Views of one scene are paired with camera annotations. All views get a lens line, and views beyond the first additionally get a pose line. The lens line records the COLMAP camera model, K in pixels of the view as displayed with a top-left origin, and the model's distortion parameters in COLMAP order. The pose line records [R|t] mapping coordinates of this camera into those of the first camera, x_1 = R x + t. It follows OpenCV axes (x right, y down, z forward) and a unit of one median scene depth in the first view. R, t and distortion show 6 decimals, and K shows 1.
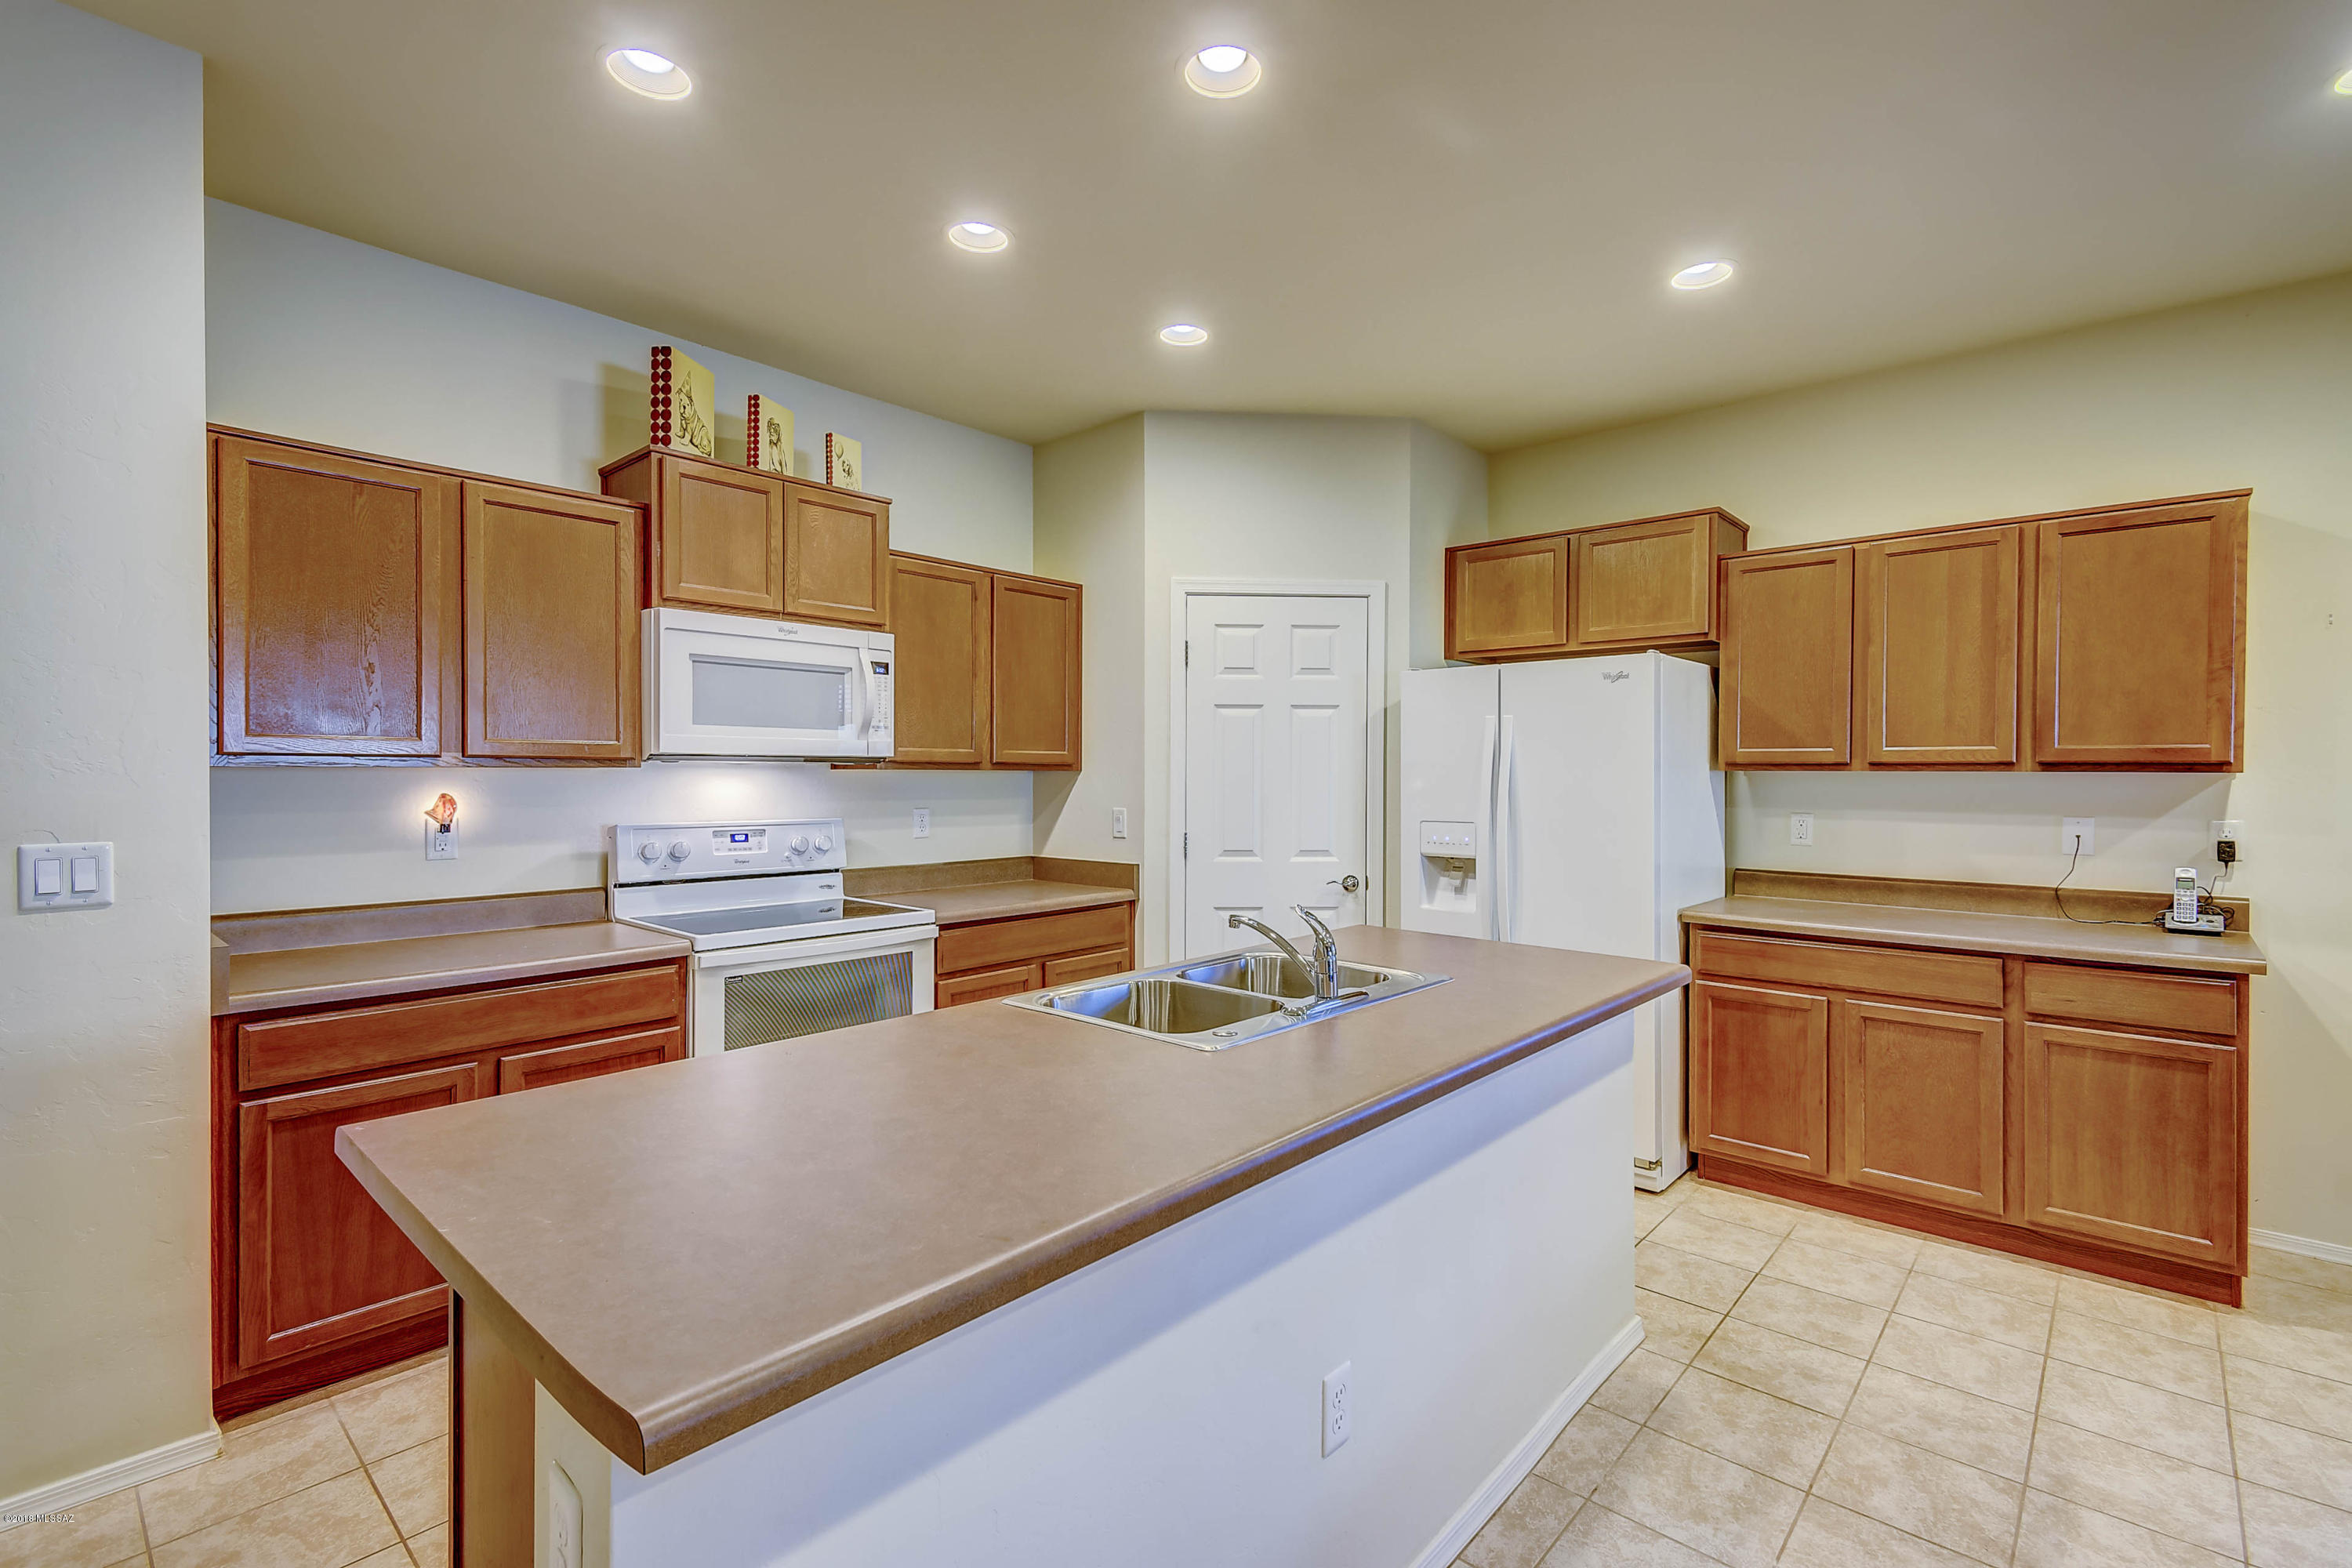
lens RADIAL K [[1053.3, 0, 1176.0], [0, 1053.3, 784.0], [0, 0, 1]] dist [0.002148, 0.000466]
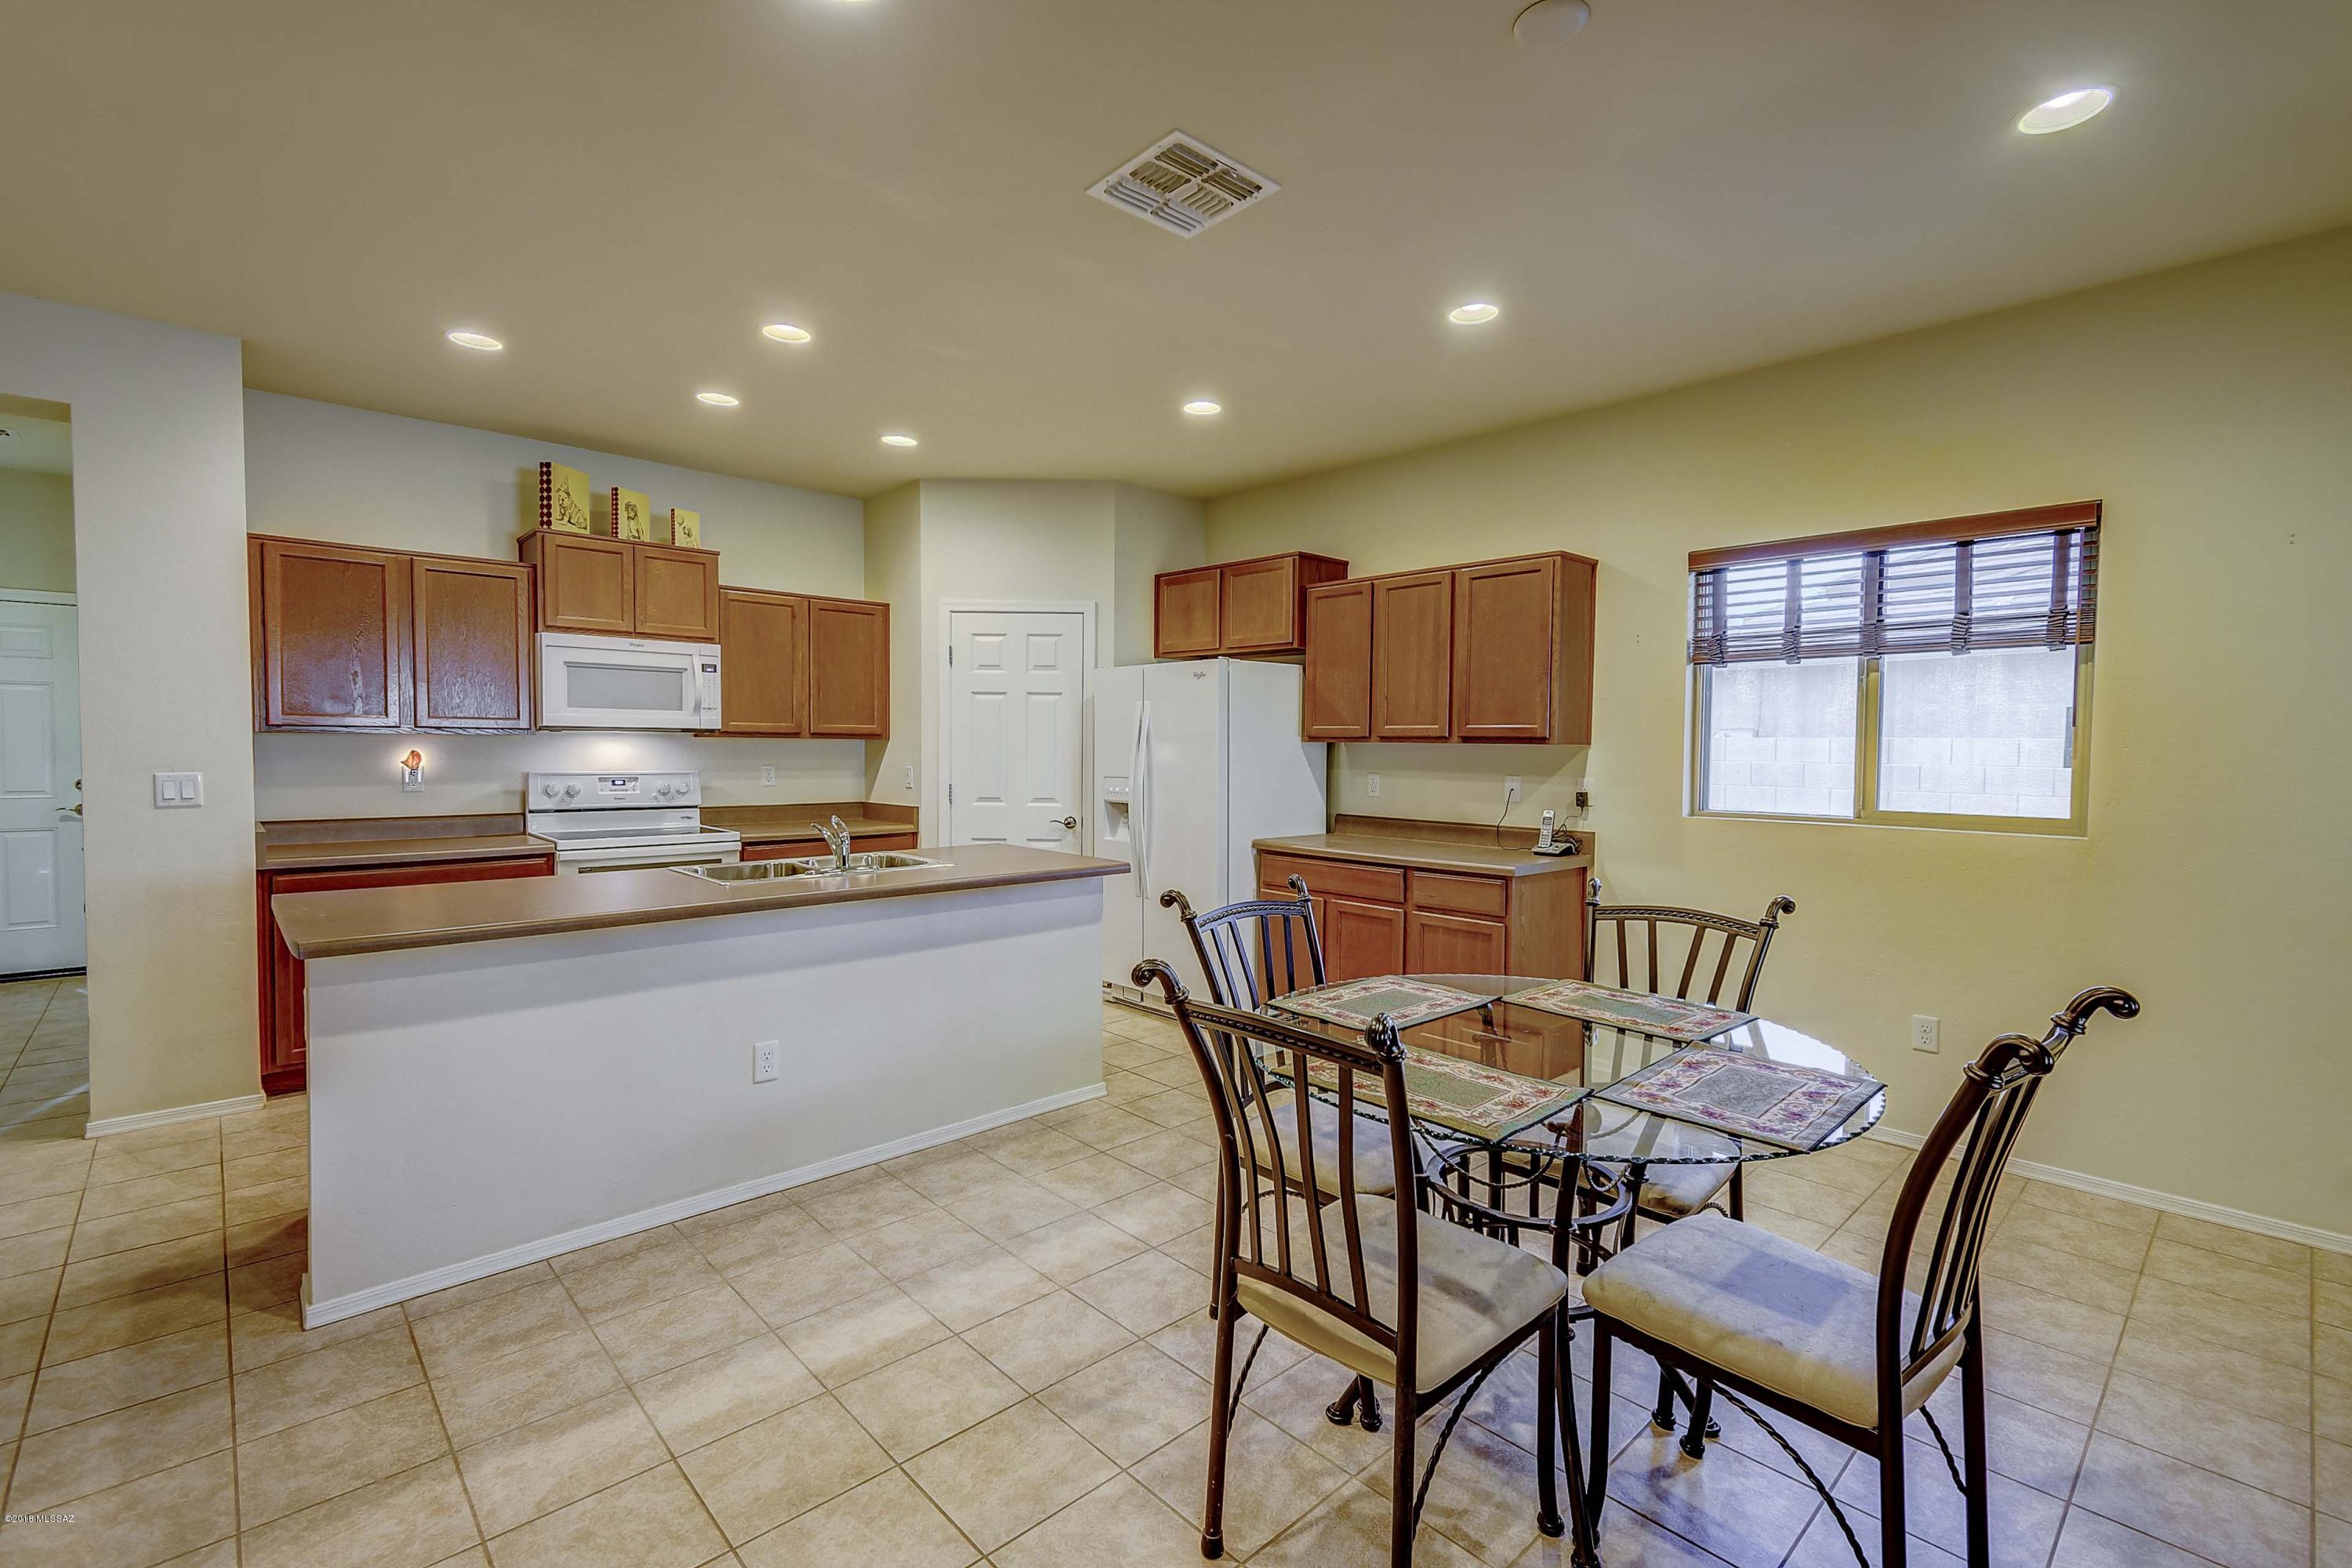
lens RADIAL K [[1039.5, 0, 1192.9], [0, 1039.5, 784.7], [0, 0, 1]] dist [0.000485, -0.000126]
pose [[0.997003, 0.009498, -0.076777, 0.531697], [-0.007344, 0.999573, 0.028288, 0.006852], [0.077013, -0.027639, 0.996647, -0.420659]]
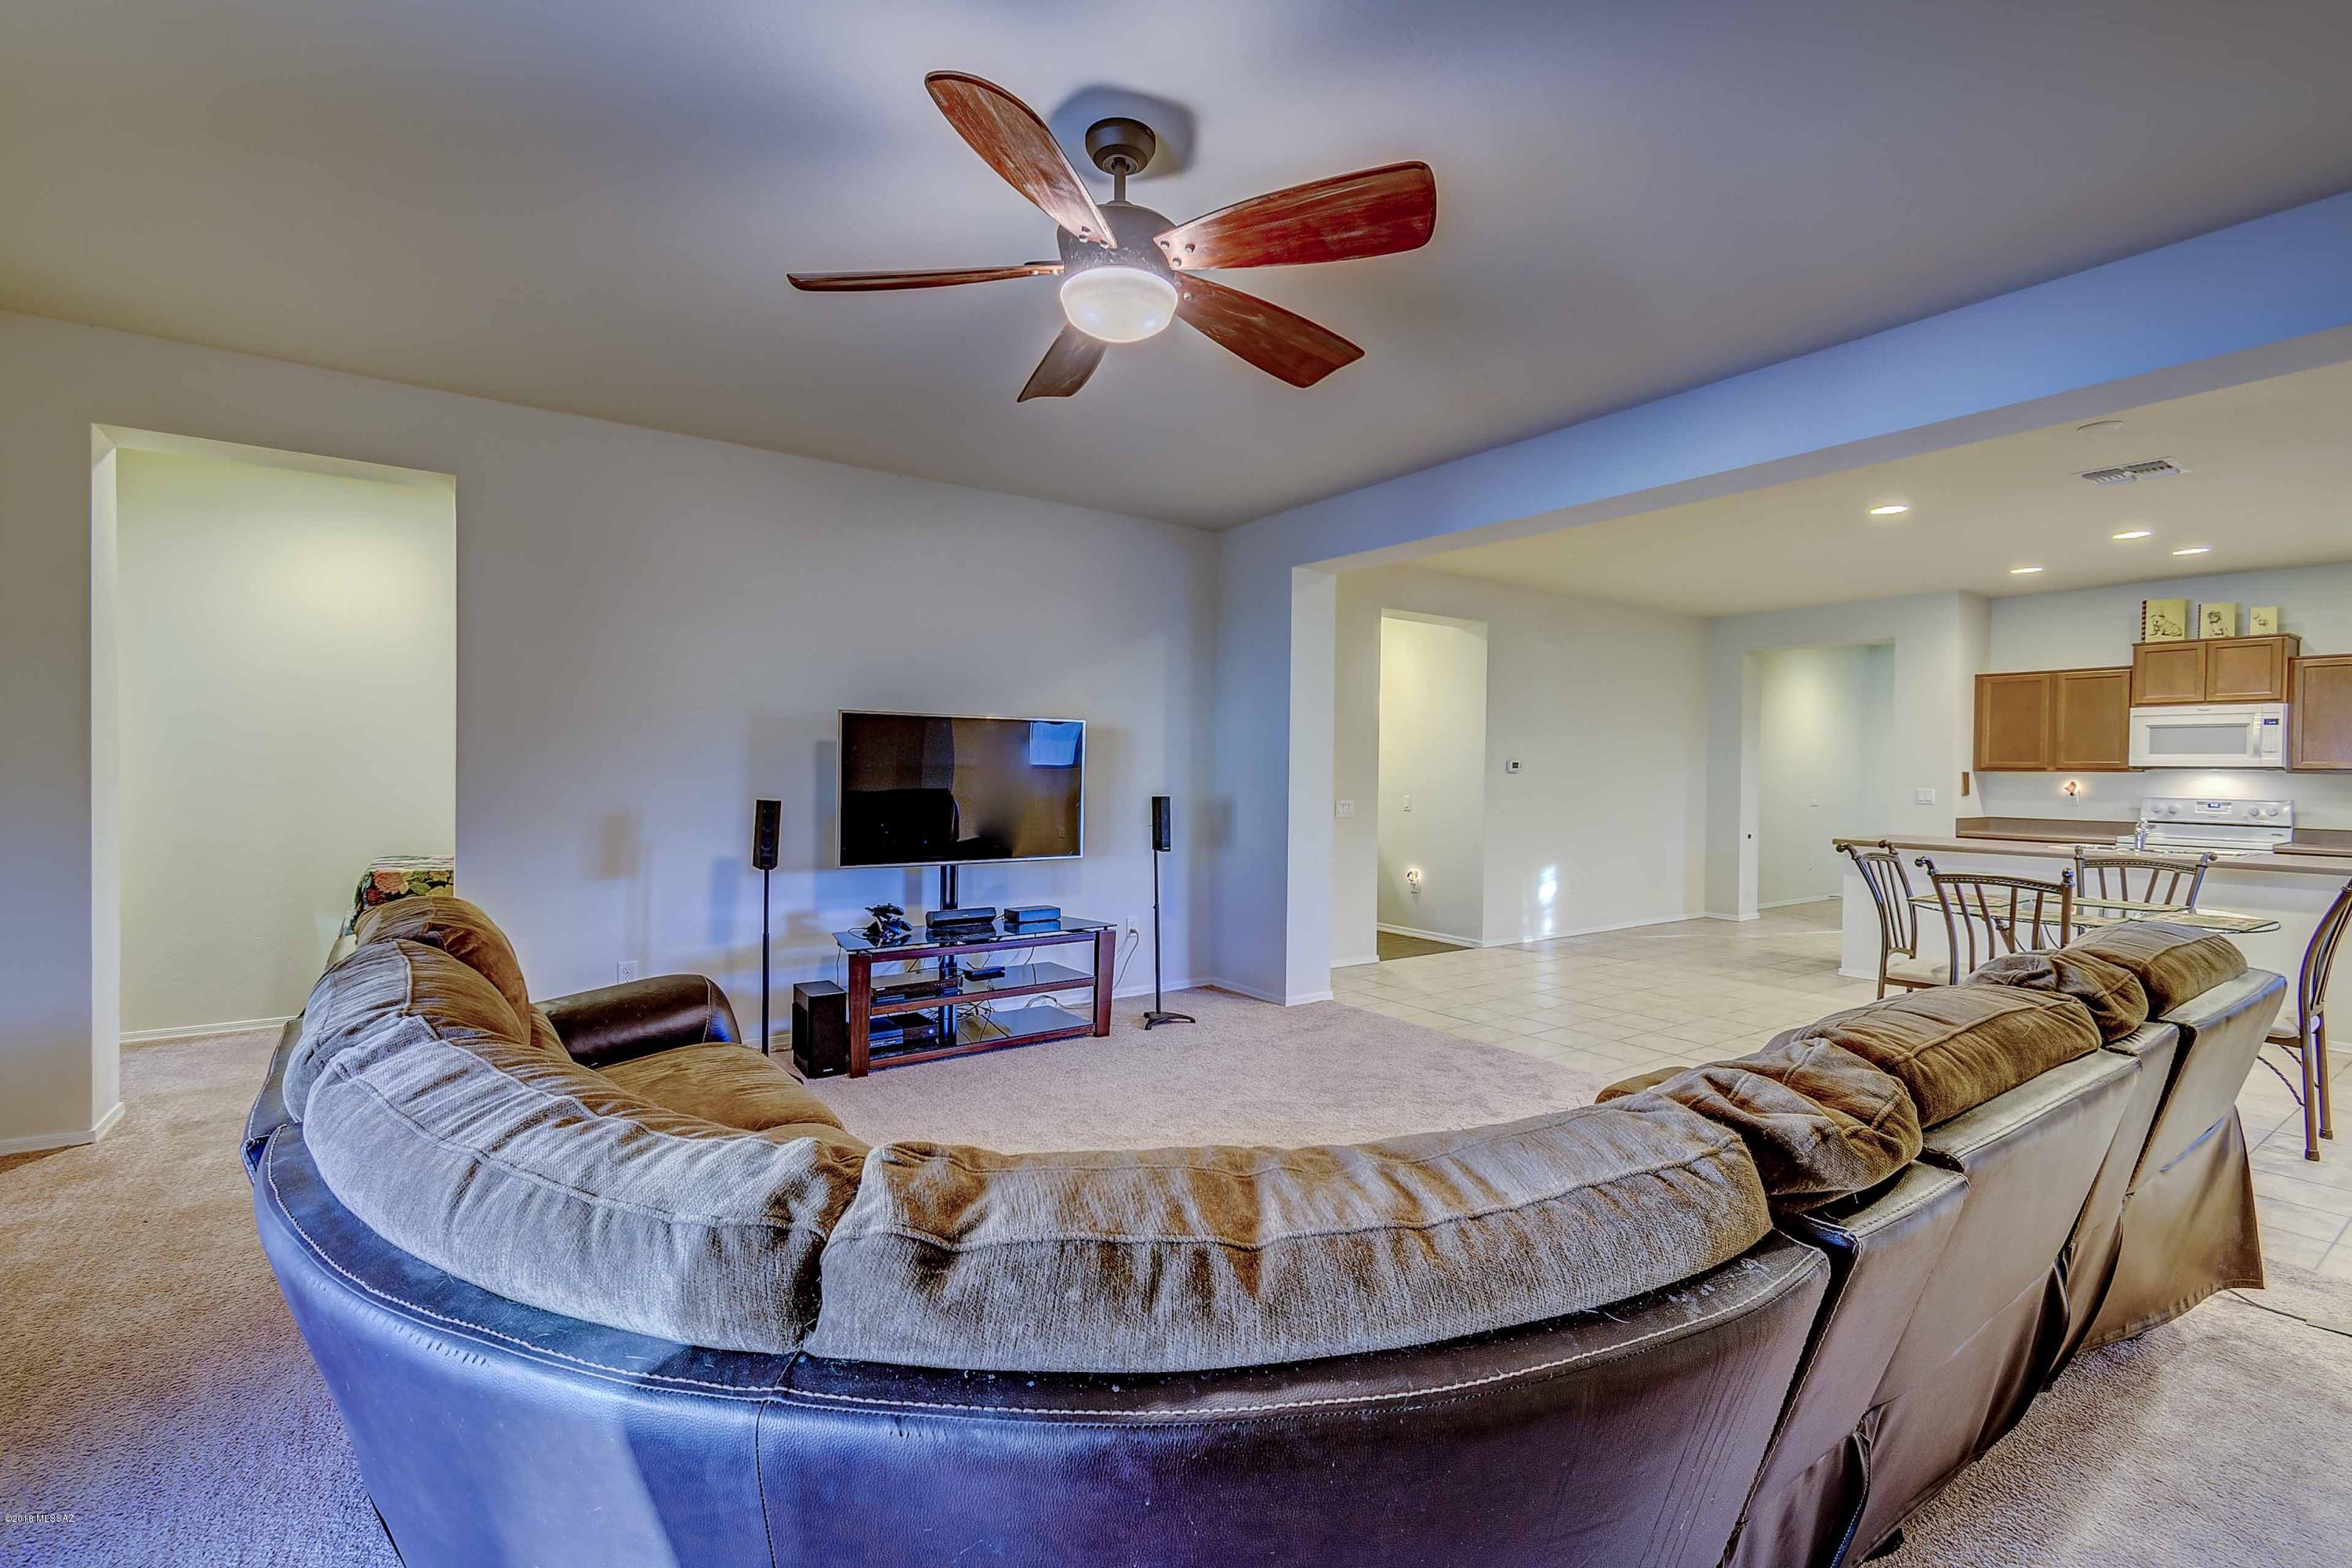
lens RADIAL K [[1039.5, 0, 1192.9], [0, 1039.5, 784.7], [0, 0, 1]] dist [0.000485, -0.000126]
pose [[-0.210286, 0.010089, -0.977588, 2.151723], [-0.021407, 0.999659, 0.014921, 0.022562], [0.977405, 0.024065, -0.209999, -0.591027]]
